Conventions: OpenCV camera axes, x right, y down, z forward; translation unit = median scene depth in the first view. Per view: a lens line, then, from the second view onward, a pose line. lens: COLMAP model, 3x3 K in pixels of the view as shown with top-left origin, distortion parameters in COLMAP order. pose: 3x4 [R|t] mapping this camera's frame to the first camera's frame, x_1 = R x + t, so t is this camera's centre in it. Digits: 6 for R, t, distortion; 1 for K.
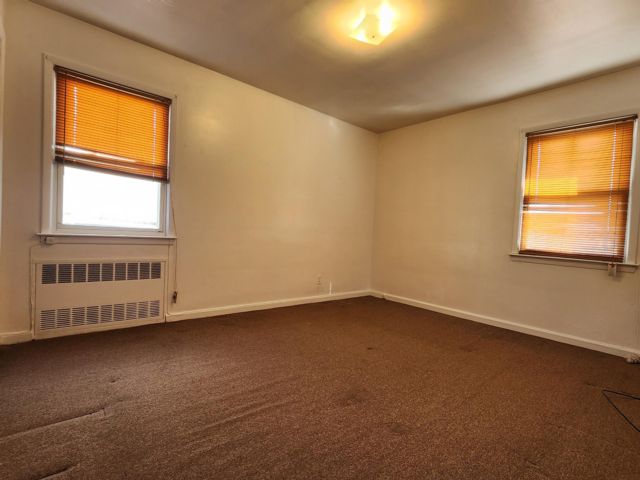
lens RADIAL K [[312.3, 0, 321.7], [0, 312.3, 237.7], [0, 0, 1]] dist [0.004032, -0.000293]
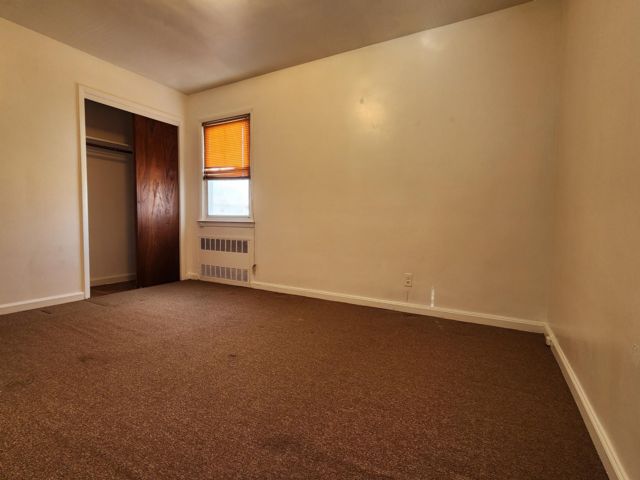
lens RADIAL K [[313.2, 0, 320.0], [0, 313.2, 240.0], [0, 0, 1]] dist [0.001411, -0.001376]
pose [[0.346971, 0.008641, -0.937836, 0.821142], [-0.012264, 0.999914, 0.004676, 0.065435], [0.937796, 0.009879, 0.347047, 0.833377]]
